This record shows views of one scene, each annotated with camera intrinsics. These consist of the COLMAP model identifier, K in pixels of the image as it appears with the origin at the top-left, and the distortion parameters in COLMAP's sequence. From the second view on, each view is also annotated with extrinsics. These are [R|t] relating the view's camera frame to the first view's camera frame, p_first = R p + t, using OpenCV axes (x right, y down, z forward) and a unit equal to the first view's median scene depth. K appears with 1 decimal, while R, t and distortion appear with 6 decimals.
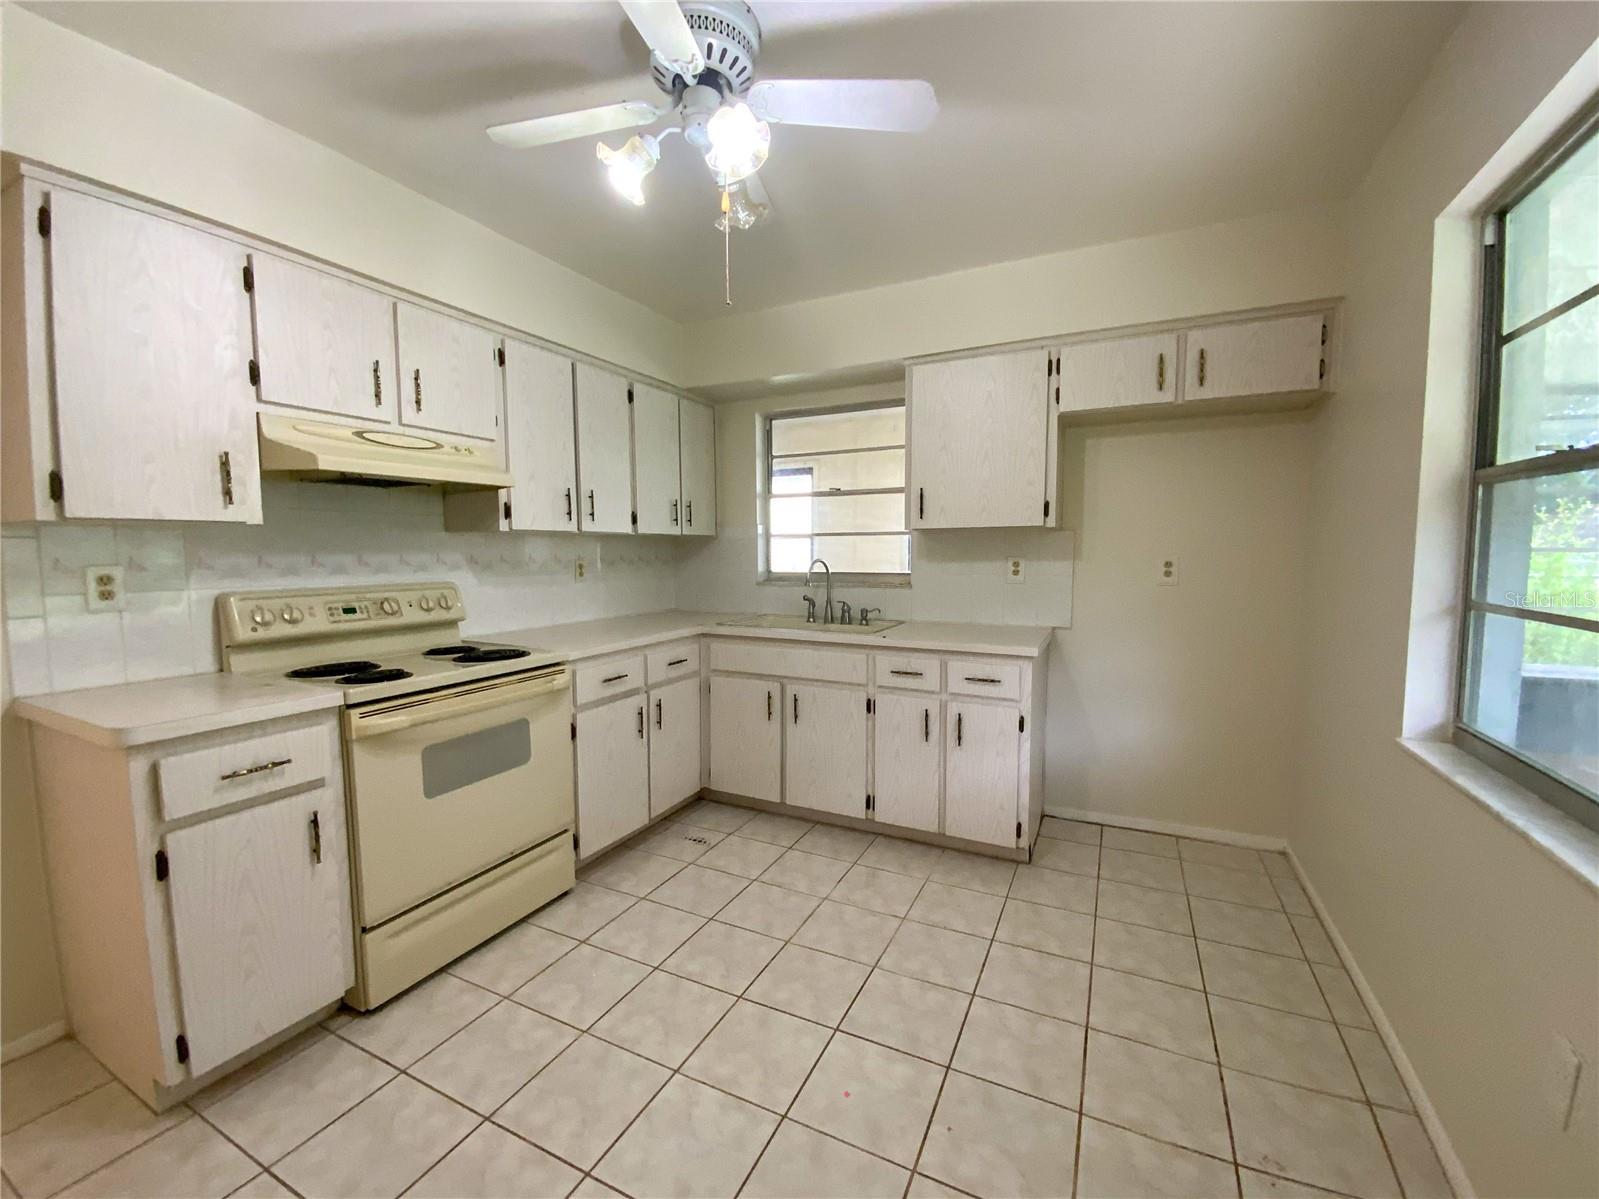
lens RADIAL K [[658.1, 0, 795.2], [0, 658.1, 599.6], [0, 0, 1]] dist [0.009672, -0.011035]
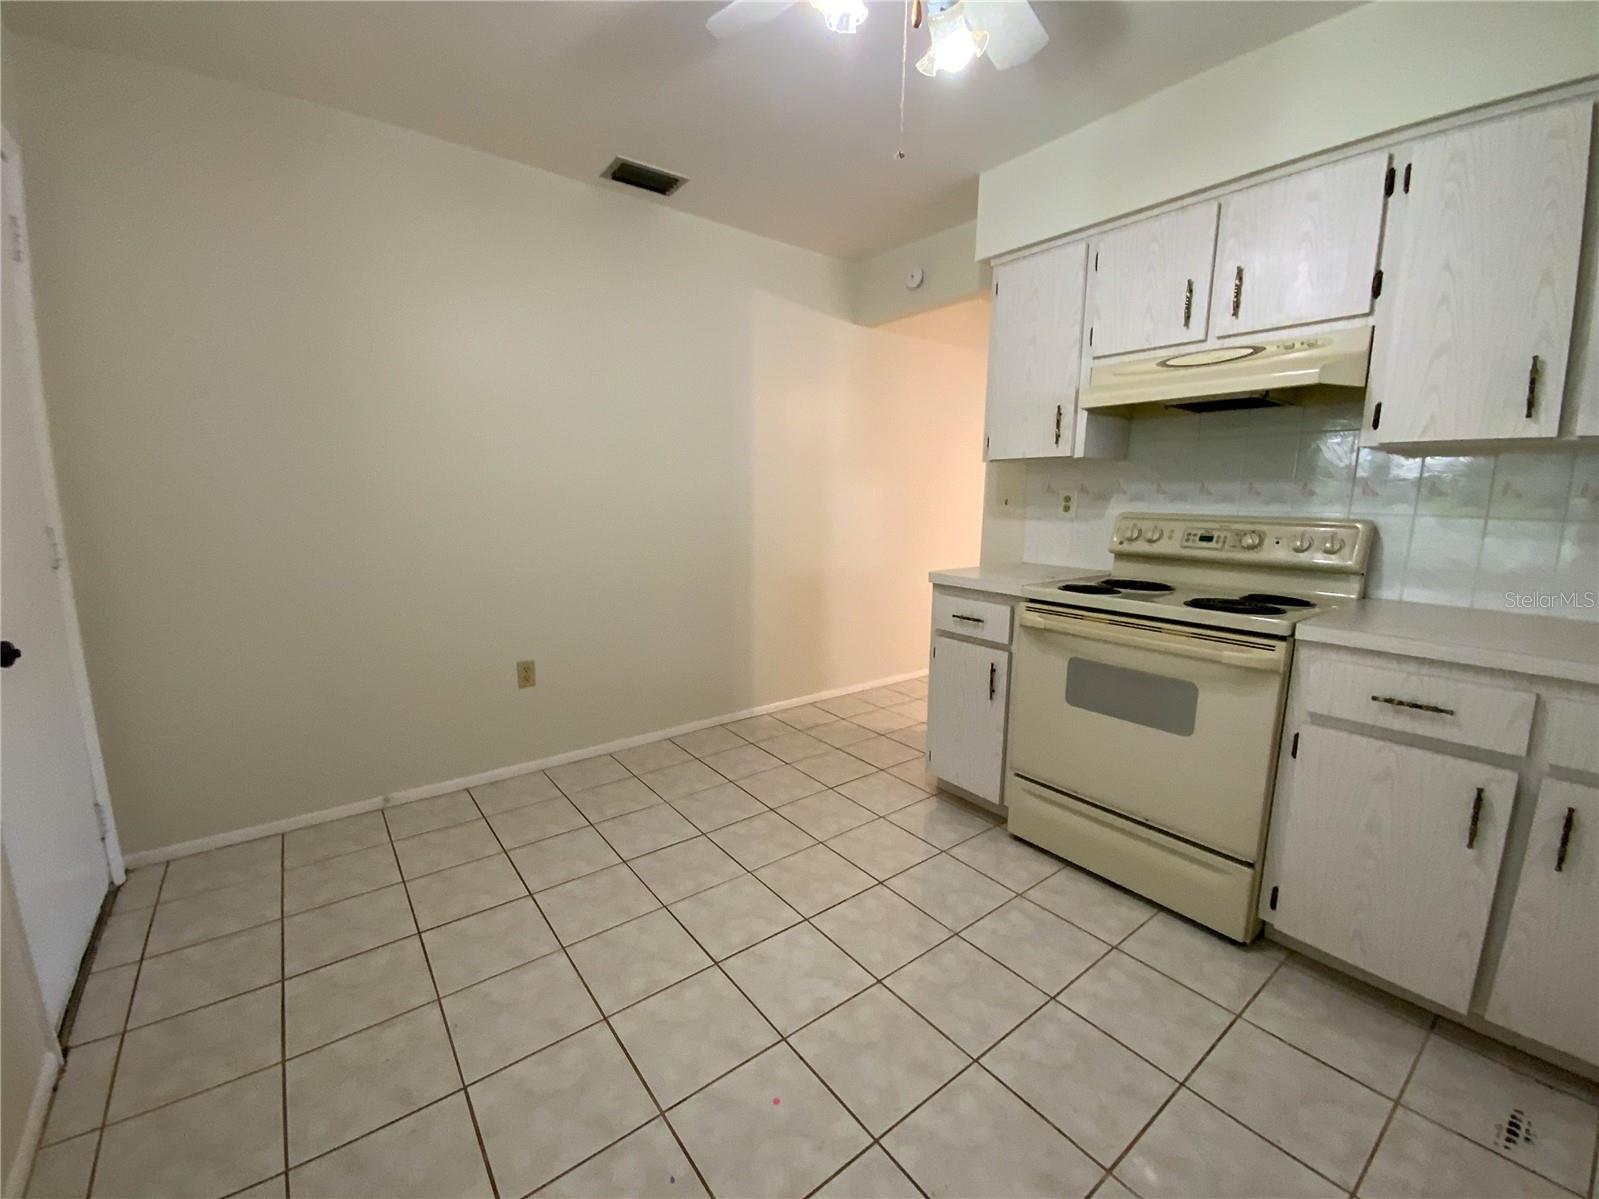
lens RADIAL K [[658.1, 0, 802.6], [0, 658.1, 602.0], [0, 0, 1]] dist [0.009672, -0.011035]
pose [[-0.439563, 0.148473, -0.885856, 0.448405], [-0.074783, 0.976770, 0.200818, -0.040141], [0.895093, 0.154520, -0.418248, 0.785799]]
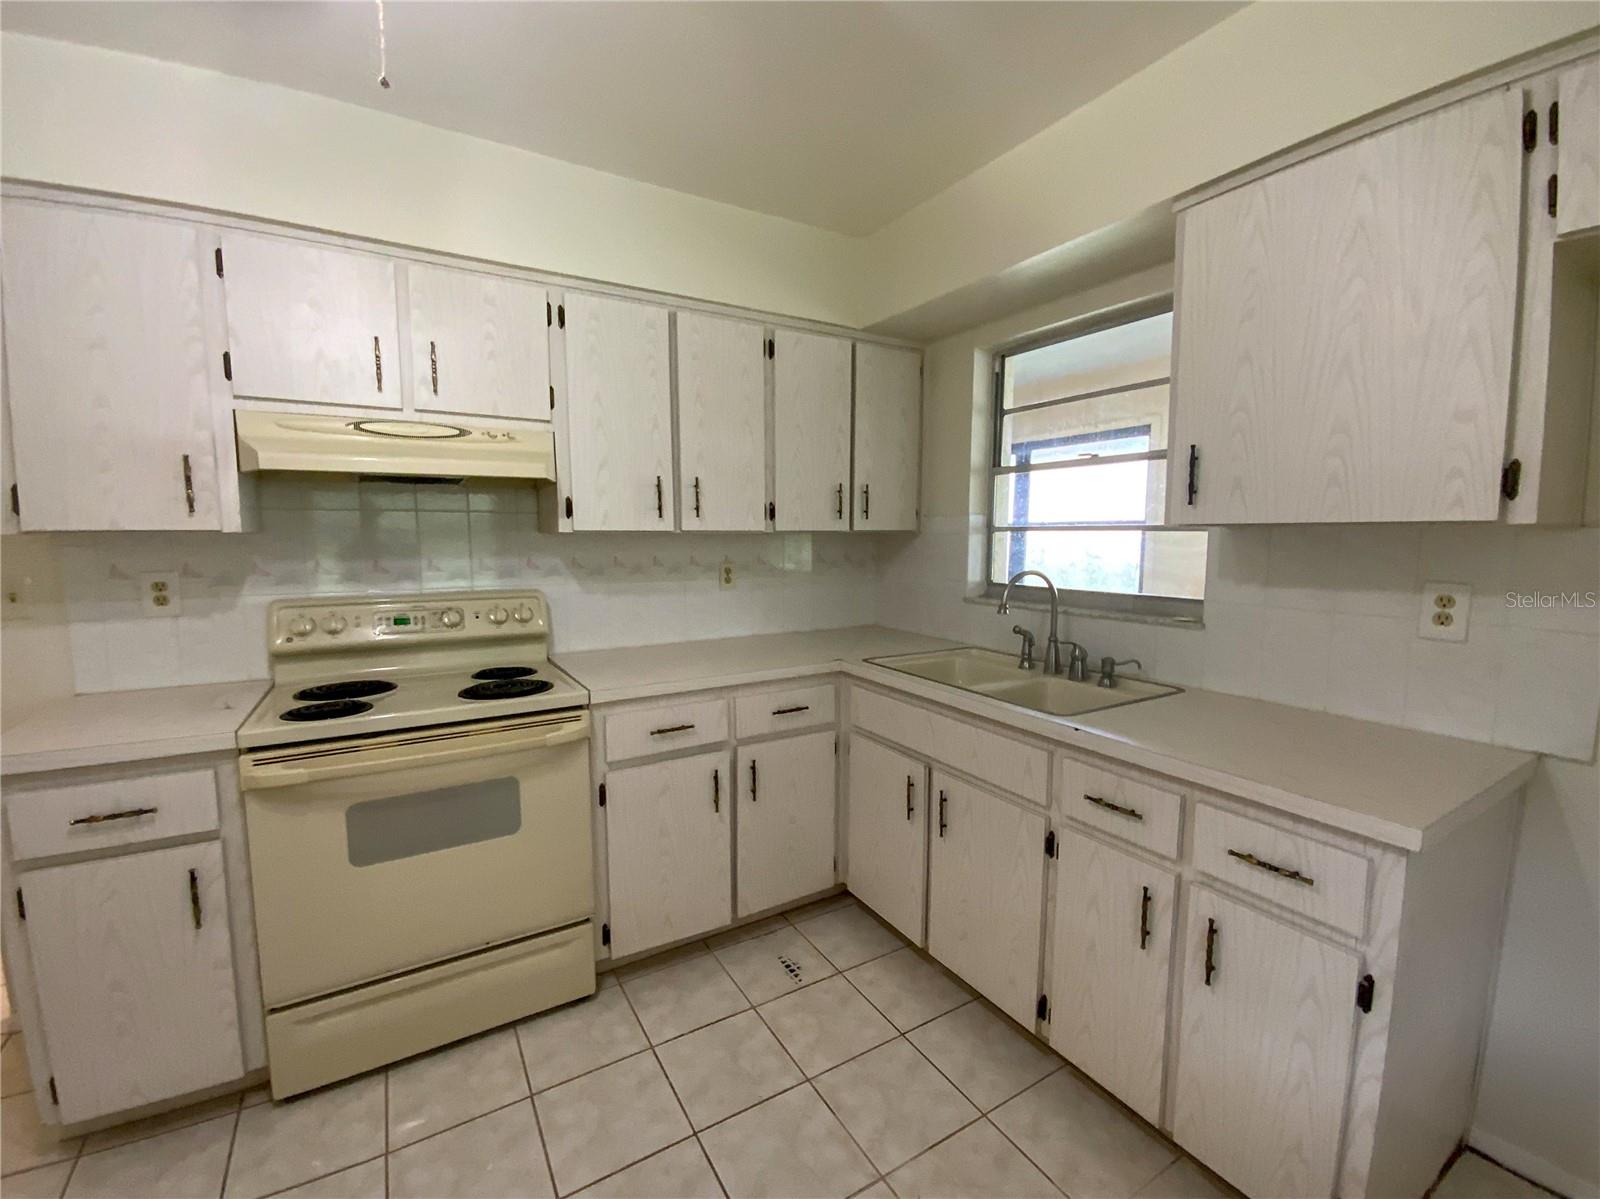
lens RADIAL K [[681.3, 0, 796.2], [0, 681.3, 600.8], [0, 0, 1]] dist [0.001541, -0.004701]
pose [[0.841259, 0.058606, -0.537447, 0.258351], [-0.044111, 0.998233, 0.039807, -0.065421], [0.538830, -0.009781, 0.842358, 0.443294]]
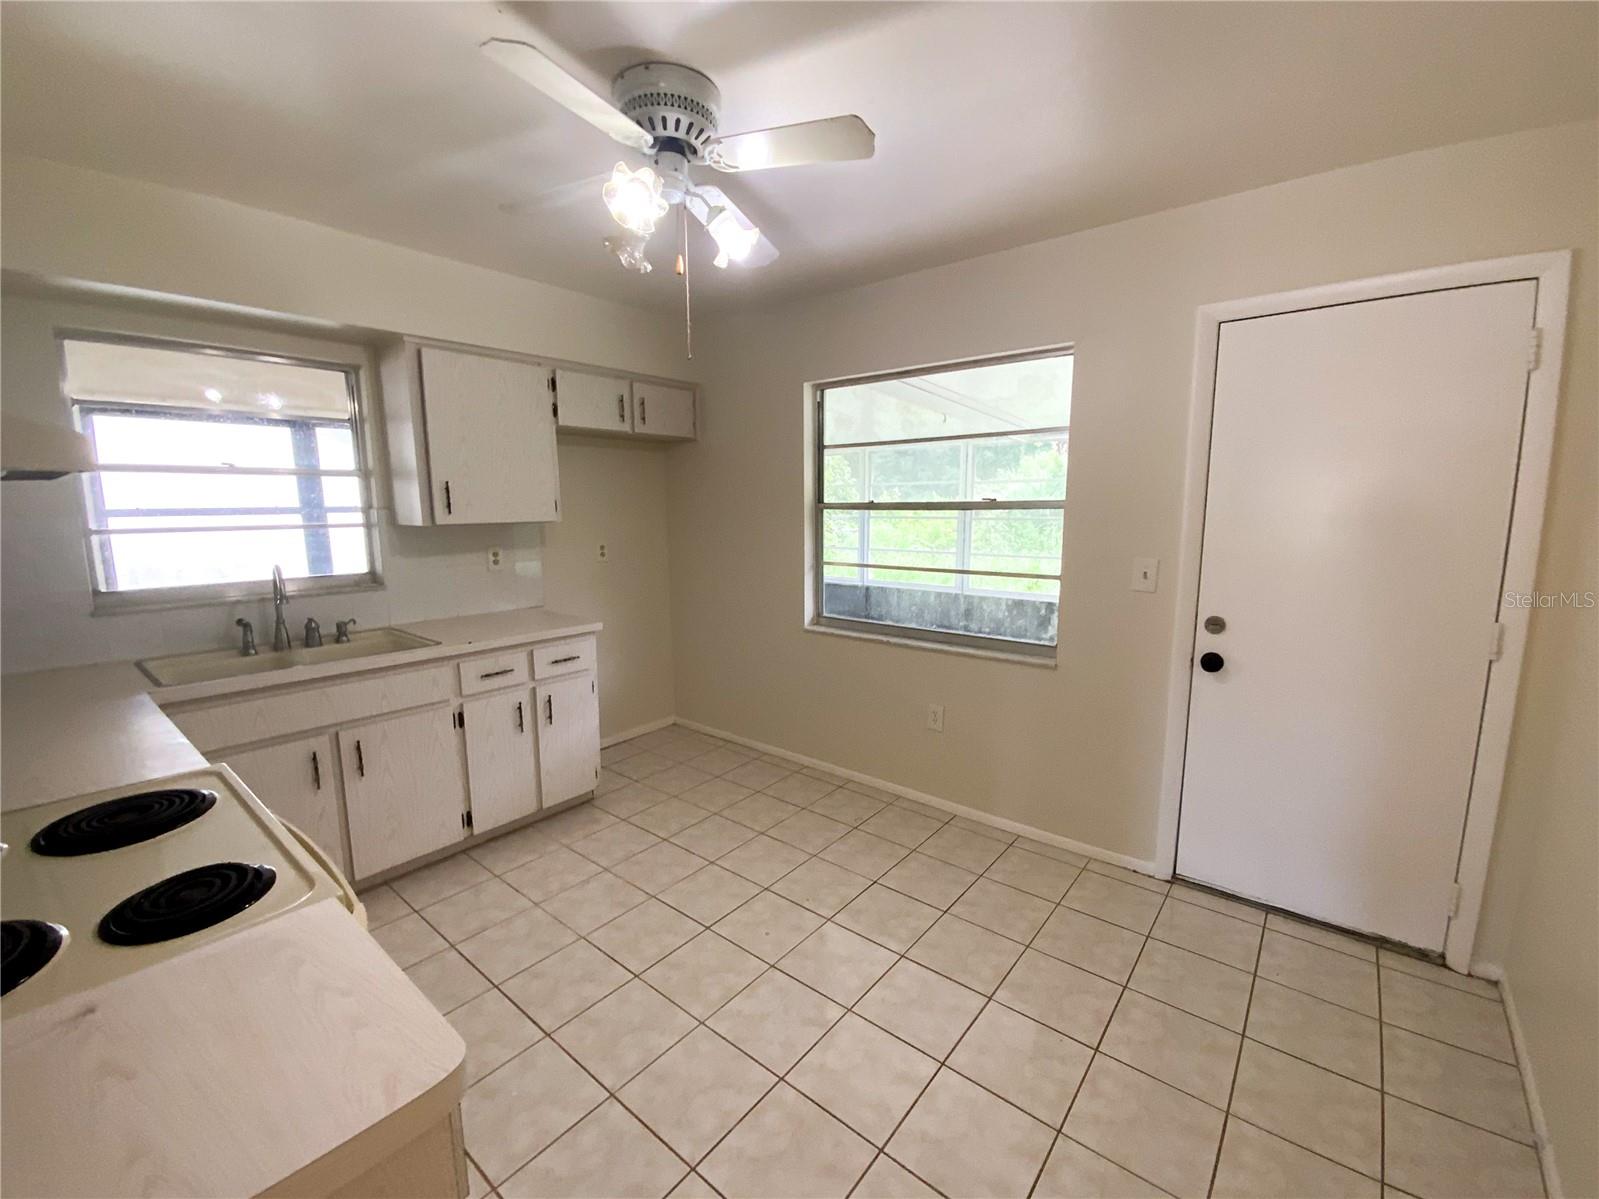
lens RADIAL K [[658.1, 0, 815.0], [0, 658.1, 602.7], [0, 0, 1]] dist [0.009672, -0.011035]
pose [[0.203739, -0.145290, 0.968184, -0.736977], [0.073937, 0.988386, 0.132763, -0.098281], [-0.976229, 0.044536, 0.212115, 0.337110]]
